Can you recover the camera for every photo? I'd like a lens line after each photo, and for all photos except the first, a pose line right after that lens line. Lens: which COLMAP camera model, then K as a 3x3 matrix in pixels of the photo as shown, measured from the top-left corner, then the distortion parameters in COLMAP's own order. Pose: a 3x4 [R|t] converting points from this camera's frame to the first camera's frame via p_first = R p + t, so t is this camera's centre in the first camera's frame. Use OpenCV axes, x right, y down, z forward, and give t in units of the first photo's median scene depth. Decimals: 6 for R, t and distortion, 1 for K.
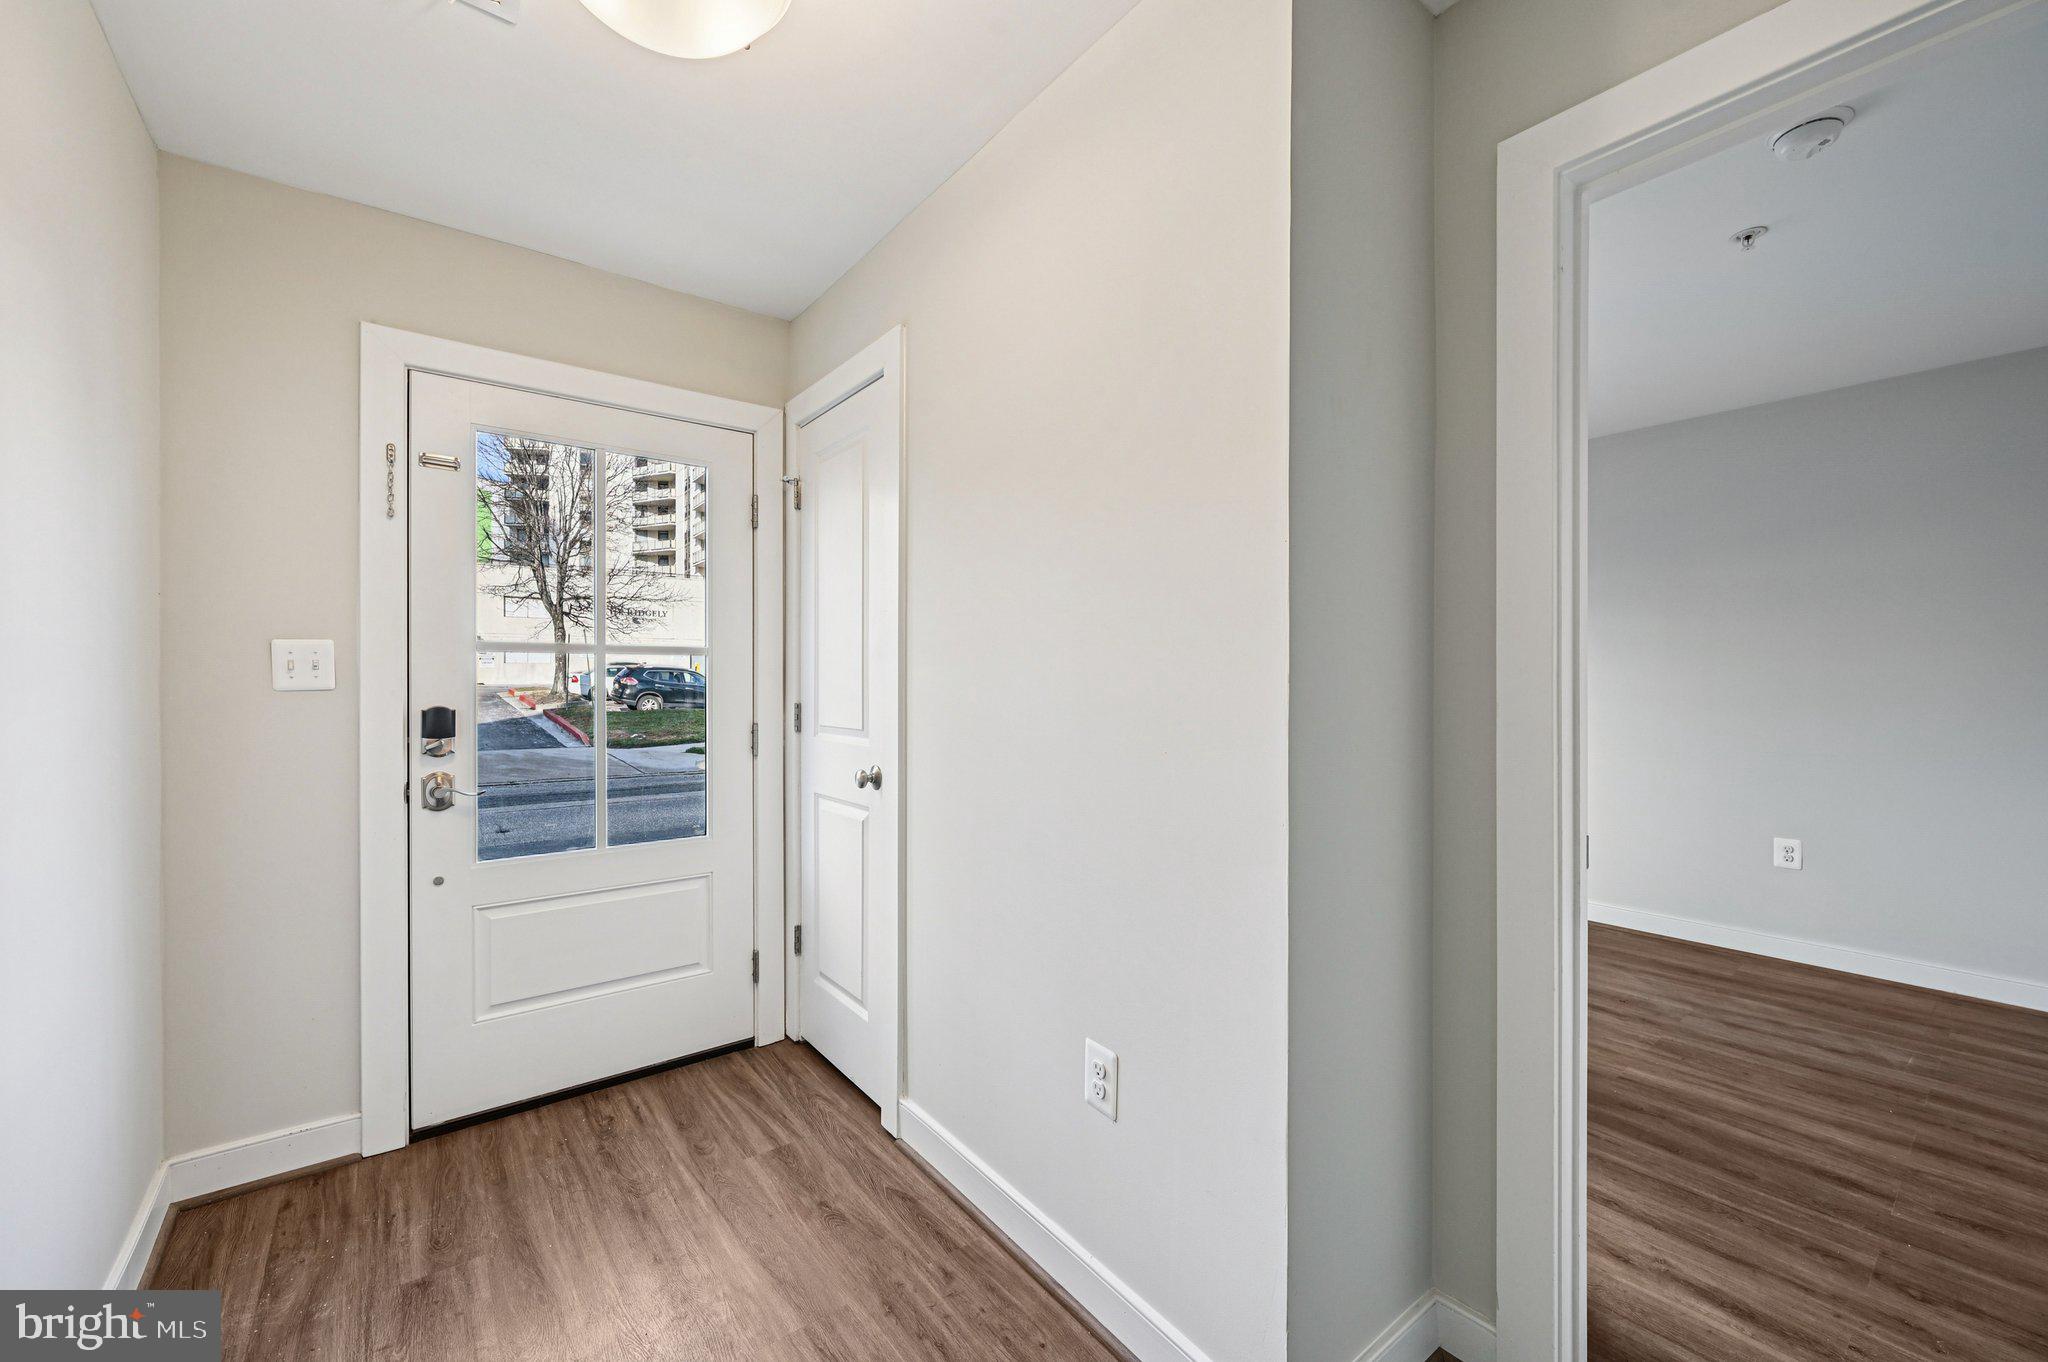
lens RADIAL K [[807.3, 0, 1033.6], [0, 807.3, 692.5], [0, 0, 1]] dist [0.000298, 0.000270]
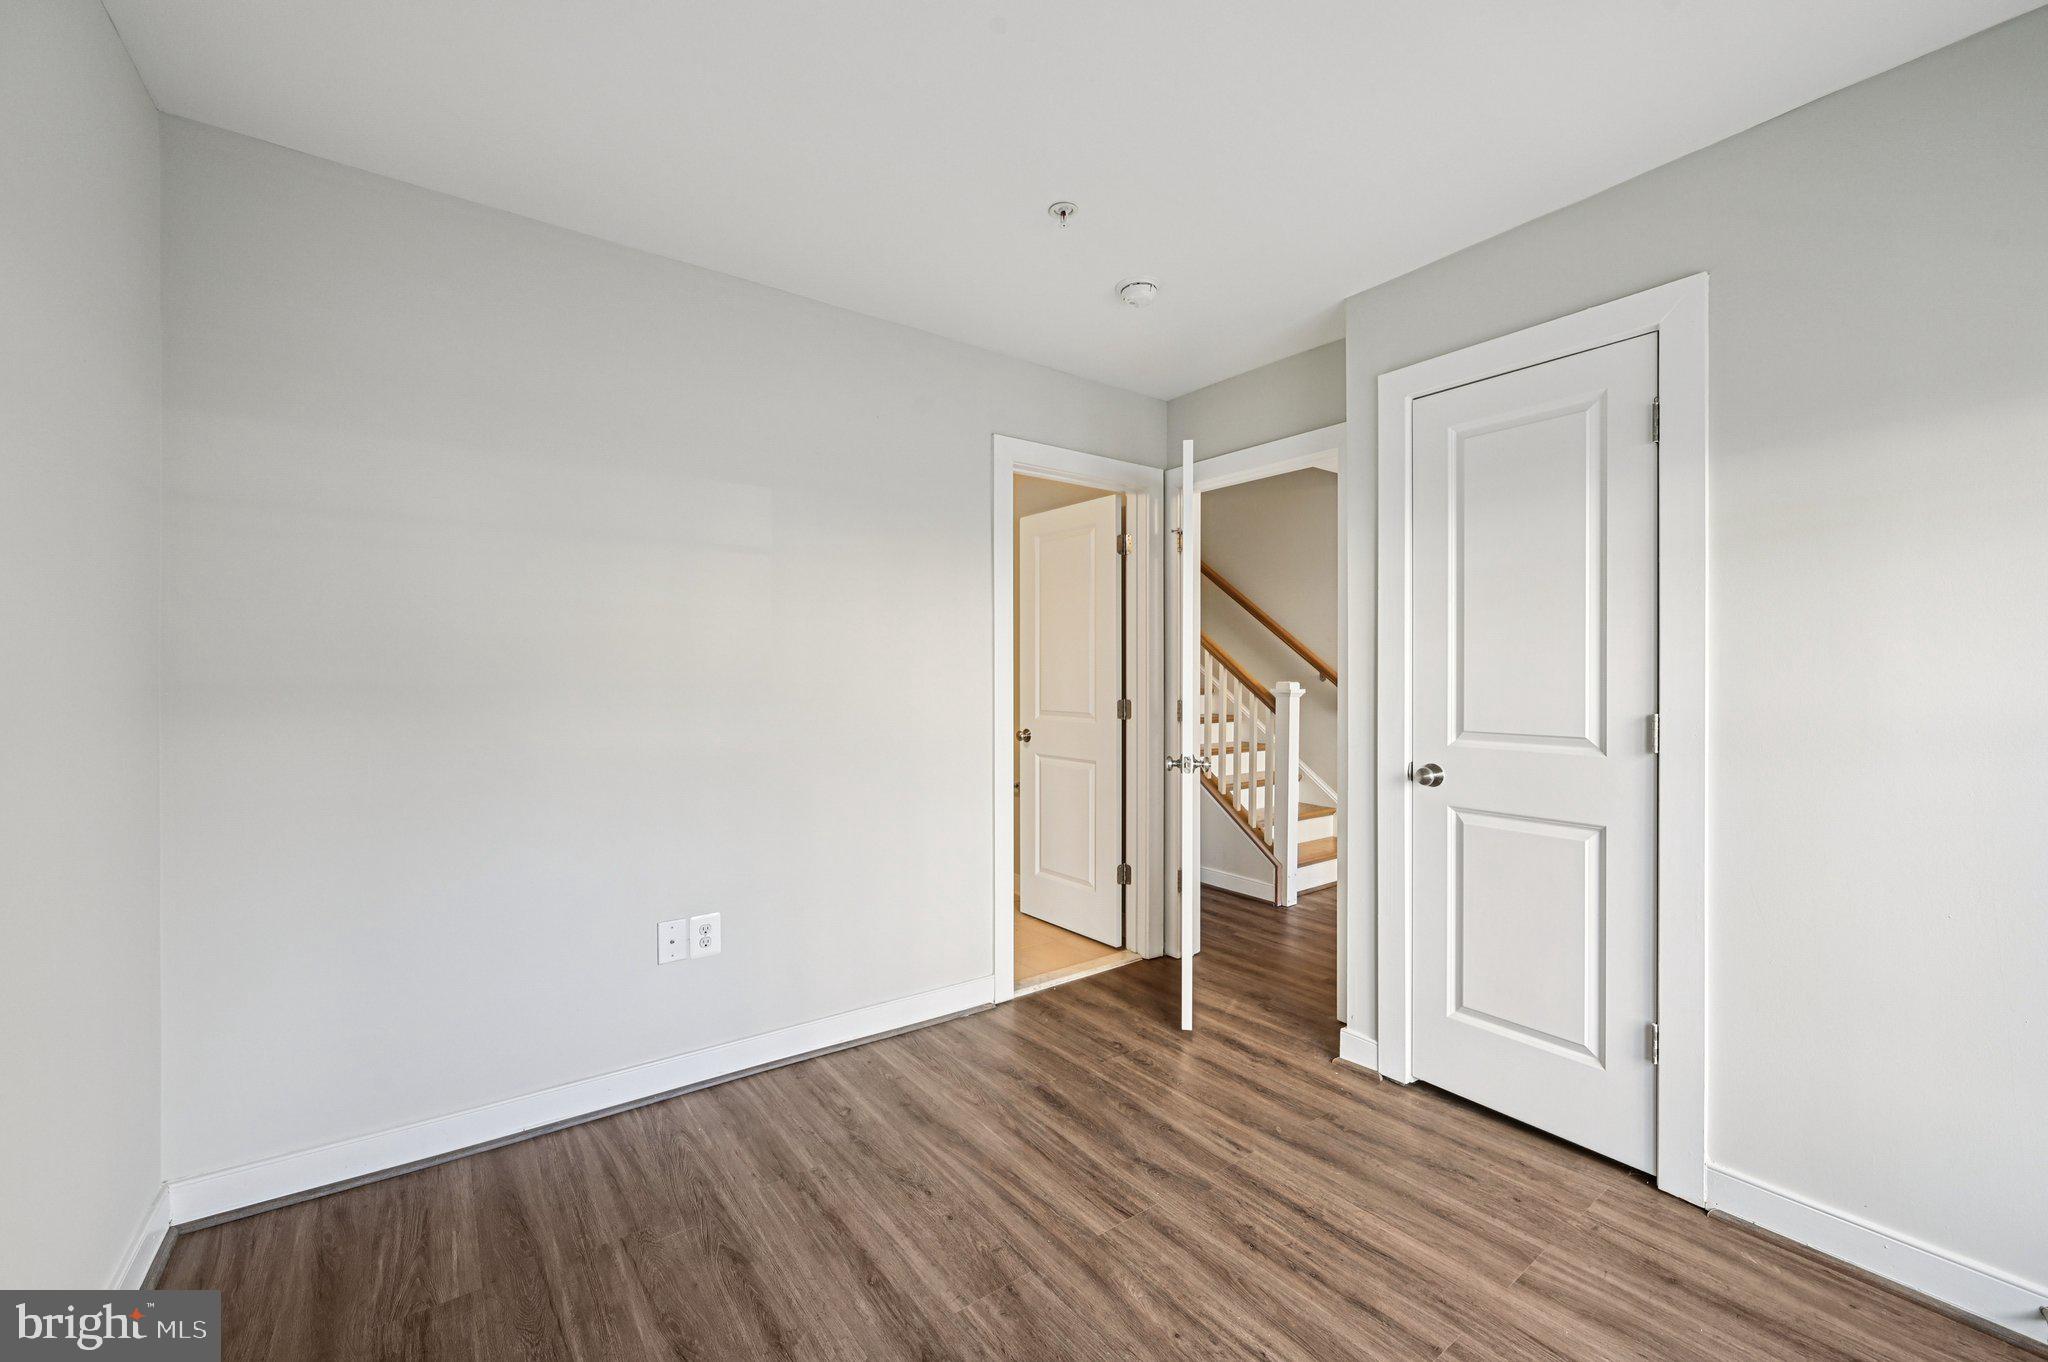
lens RADIAL K [[807.3, 0, 1033.6], [0, 807.3, 692.5], [0, 0, 1]] dist [0.000298, 0.000270]
pose [[-0.999843, 0.001135, 0.017695, 0.886772], [0.001575, 0.999689, 0.024891, -0.017126], [-0.017662, 0.024915, -0.999534, 1.906374]]
